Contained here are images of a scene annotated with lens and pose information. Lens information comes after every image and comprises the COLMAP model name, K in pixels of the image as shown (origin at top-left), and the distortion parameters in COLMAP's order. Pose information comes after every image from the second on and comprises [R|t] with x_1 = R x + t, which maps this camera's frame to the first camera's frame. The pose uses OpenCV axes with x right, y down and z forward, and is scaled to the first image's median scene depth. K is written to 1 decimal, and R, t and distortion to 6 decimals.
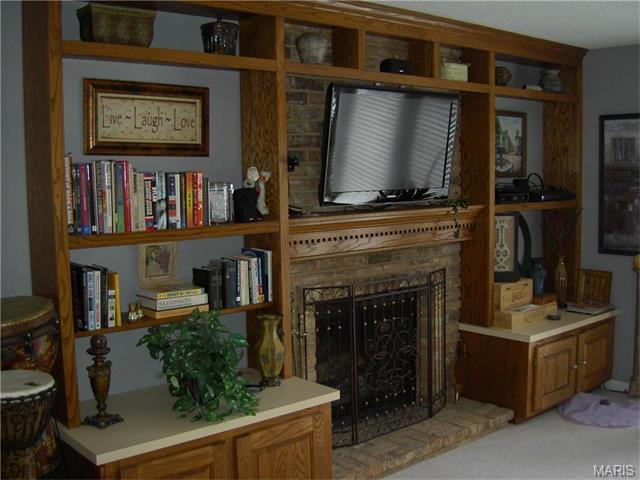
lens RADIAL K [[731.1, 0, 321.7], [0, 731.1, 239.6], [0, 0, 1]] dist [-0.141275, 0.000000]
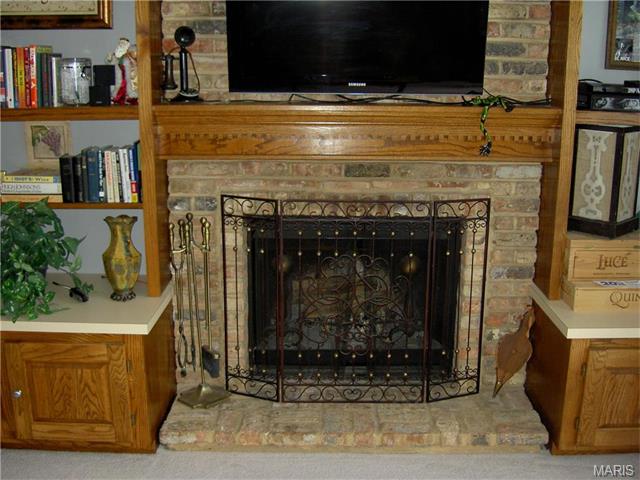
lens RADIAL K [[731.1, 0, 320.4], [0, 731.1, 237.0], [0, 0, 1]] dist [-0.141275, 0.000000]
pose [[0.756874, 0.174837, -0.629742, 0.624950], [-0.082740, 0.981434, 0.173035, -0.038595], [0.648303, -0.078861, 0.757287, 0.503774]]
